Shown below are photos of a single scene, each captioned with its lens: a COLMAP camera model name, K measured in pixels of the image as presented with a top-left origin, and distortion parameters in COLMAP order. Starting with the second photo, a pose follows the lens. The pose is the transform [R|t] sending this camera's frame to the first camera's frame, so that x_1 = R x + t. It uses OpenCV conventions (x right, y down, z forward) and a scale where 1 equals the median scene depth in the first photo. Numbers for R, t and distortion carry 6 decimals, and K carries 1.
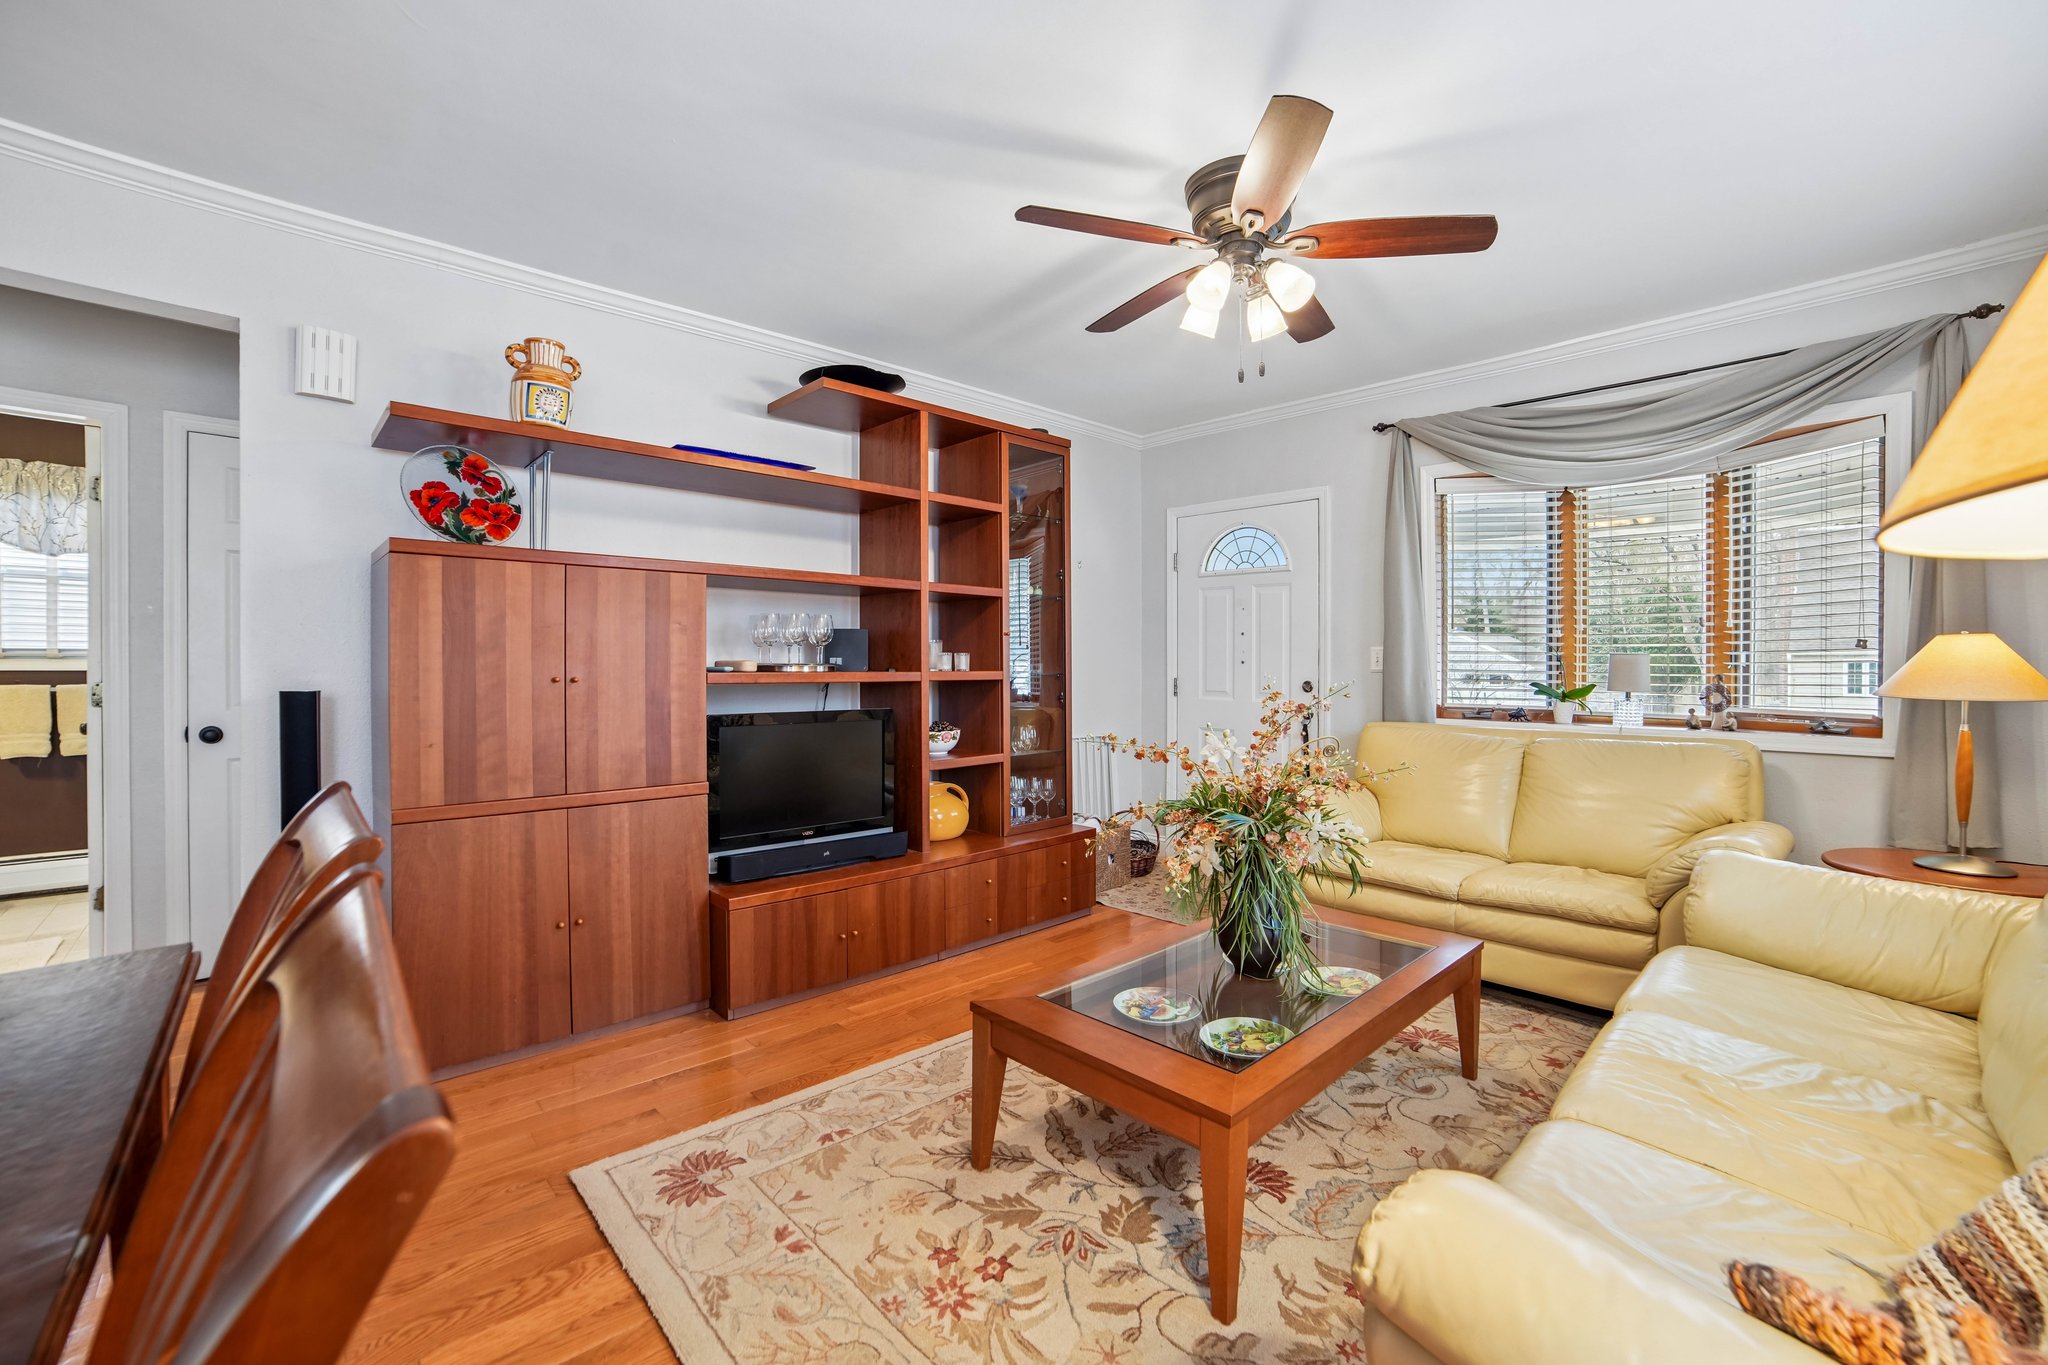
lens RADIAL K [[846.2, 0, 1021.2], [0, 846.2, 664.4], [0, 0, 1]] dist [-0.065068, 0.011889]
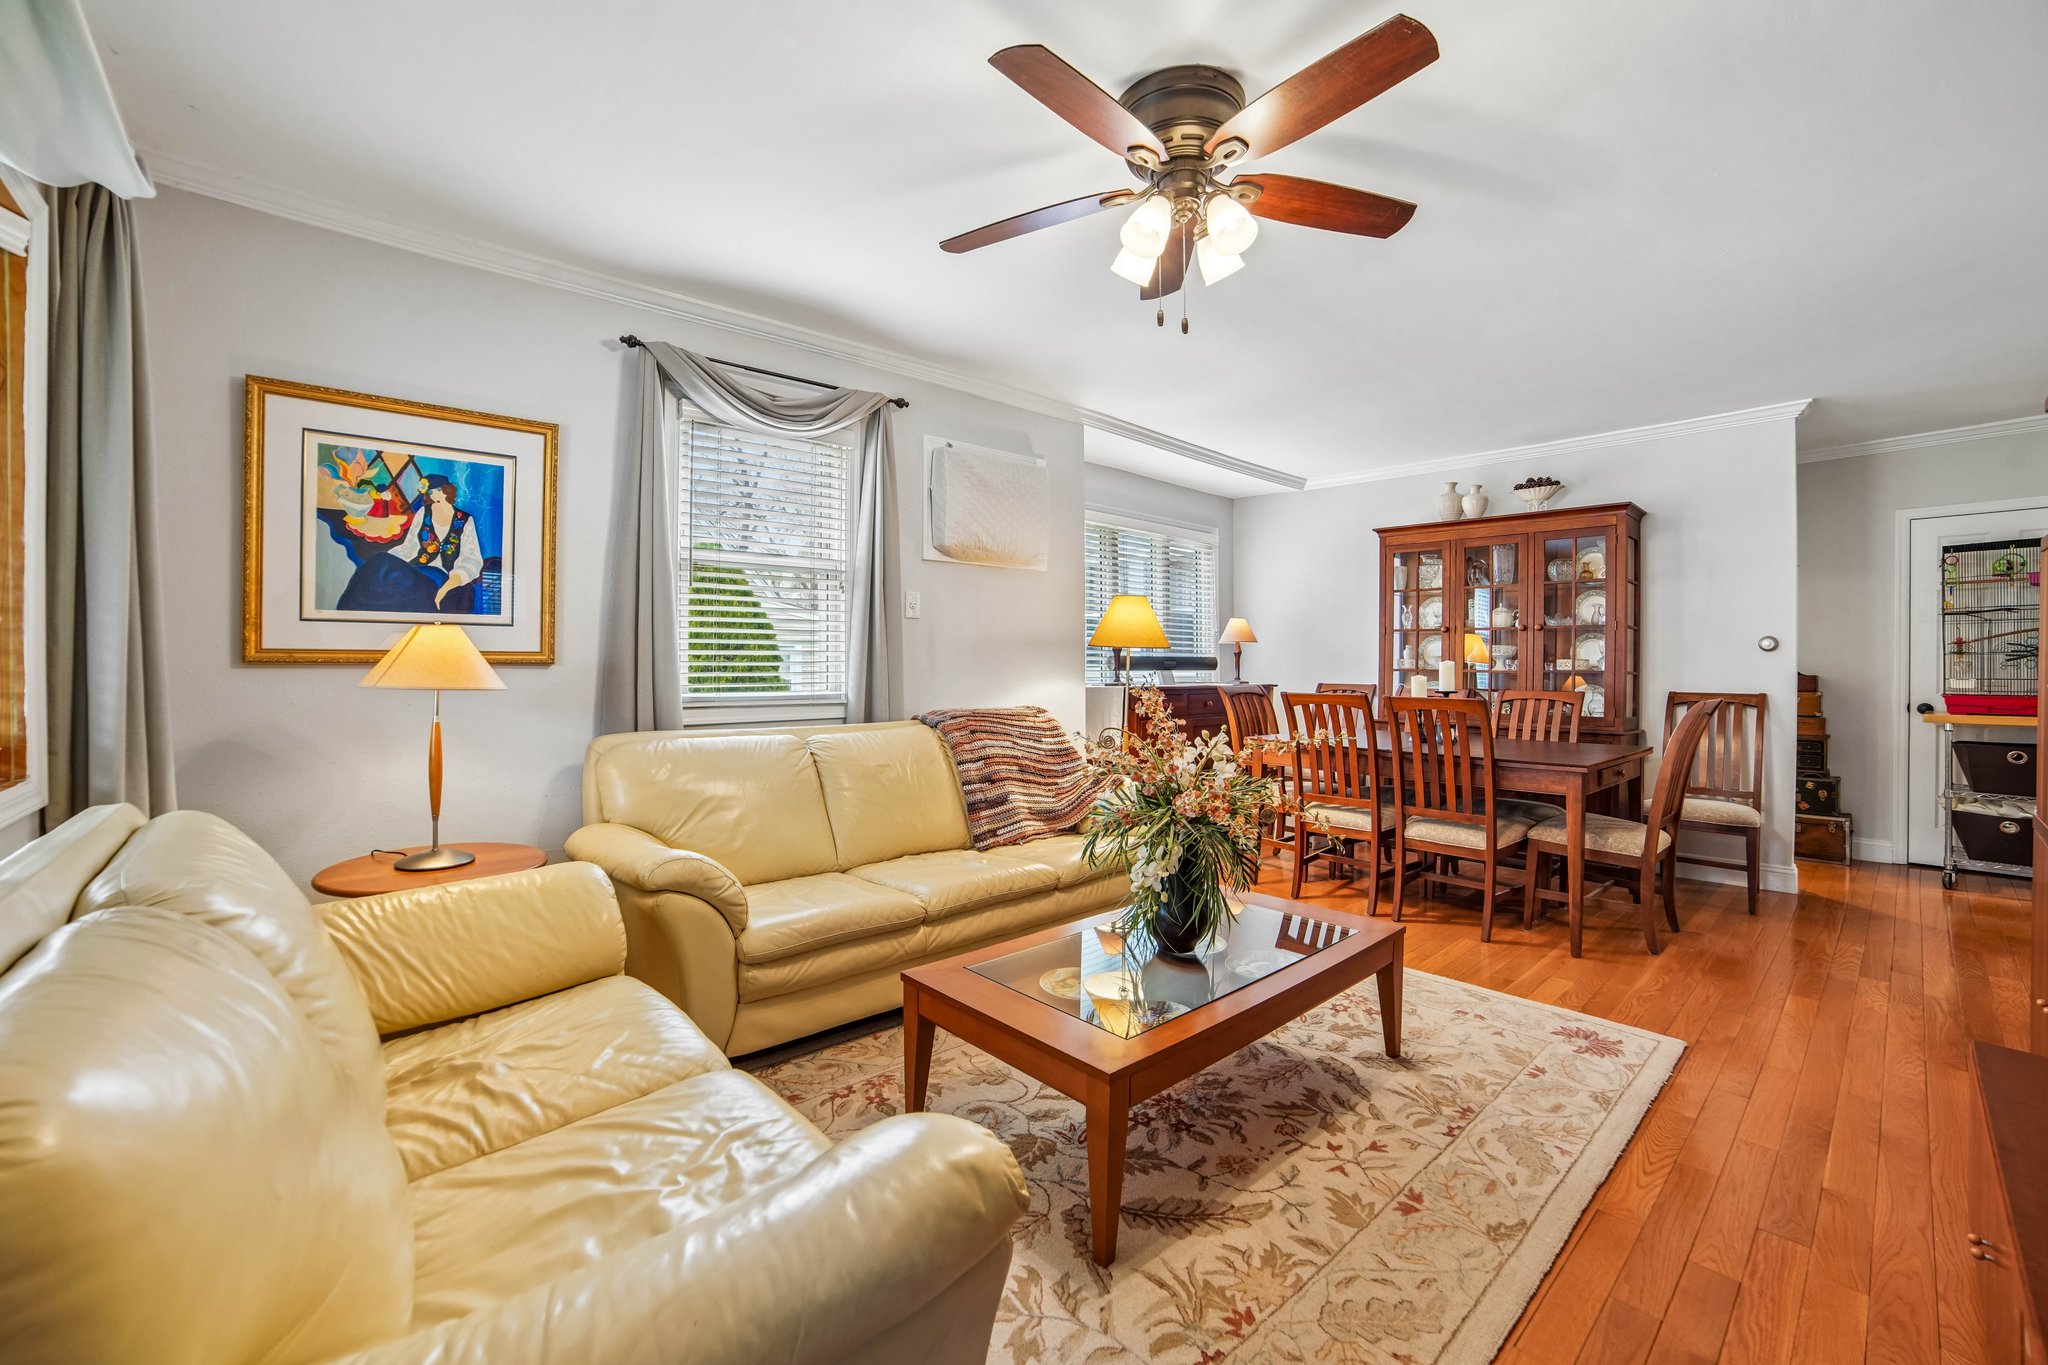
lens RADIAL K [[846.2, 0, 1002.2], [0, 846.2, 672.2], [0, 0, 1]] dist [-0.065068, 0.011889]
pose [[-0.999175, -0.008471, 0.039712, 0.520030], [-0.007456, 0.999643, 0.025639, -0.013676], [-0.039915, 0.025321, -0.998882, 2.327289]]
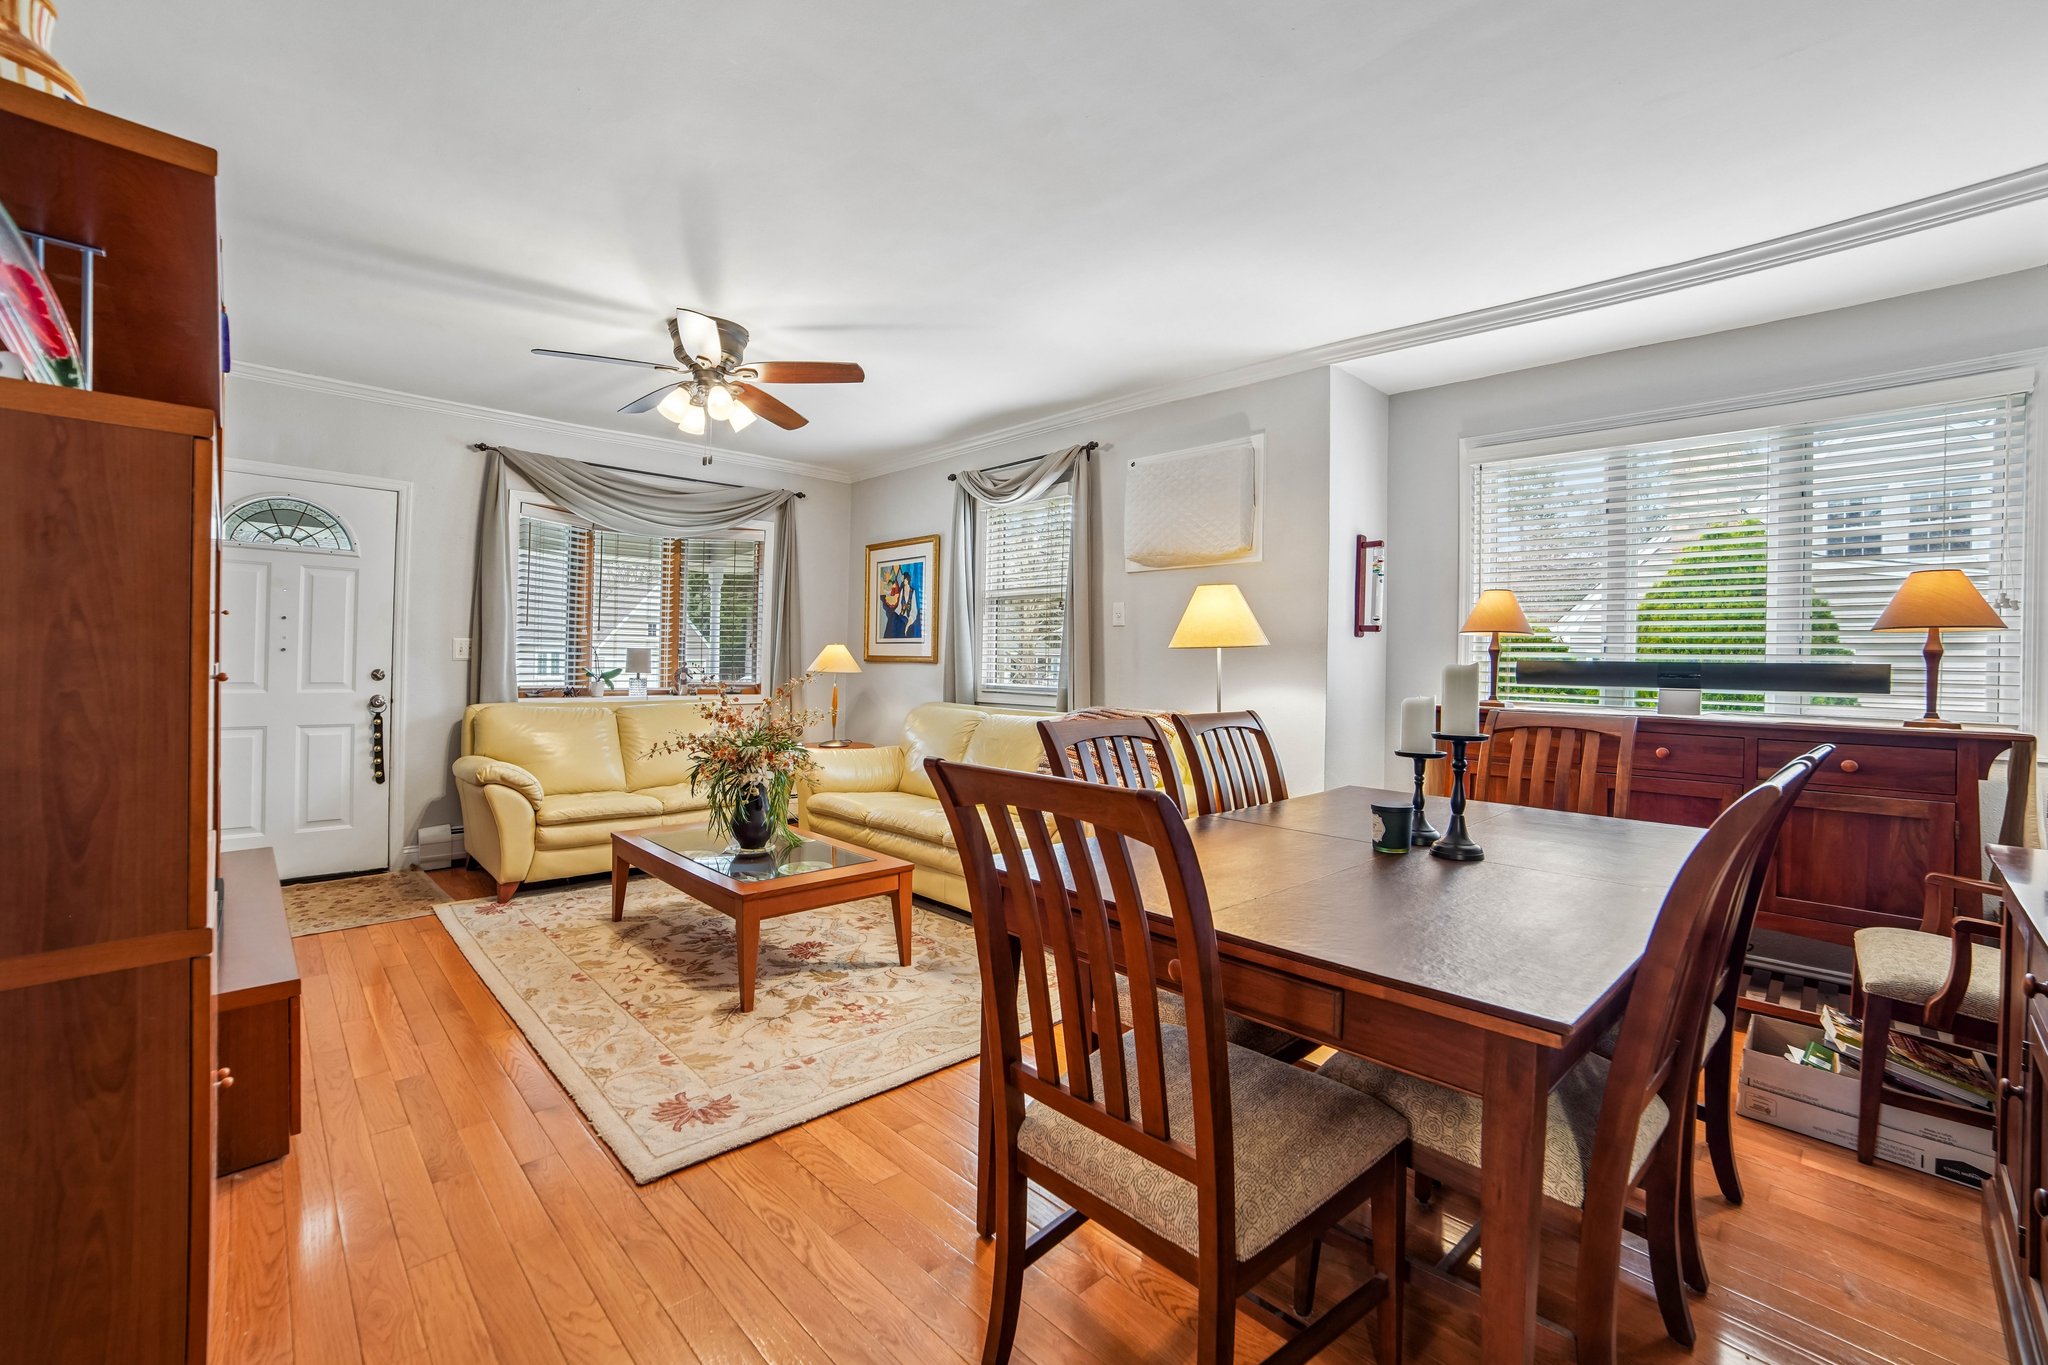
lens RADIAL K [[846.2, 0, 1027.3], [0, 846.2, 662.2], [0, 0, 1]] dist [-0.065068, 0.011889]
pose [[-0.010090, -0.001907, 0.999947, -1.497890], [-0.008575, 0.999962, 0.001820, 0.006928], [-0.999912, -0.008556, -0.010106, 0.552349]]
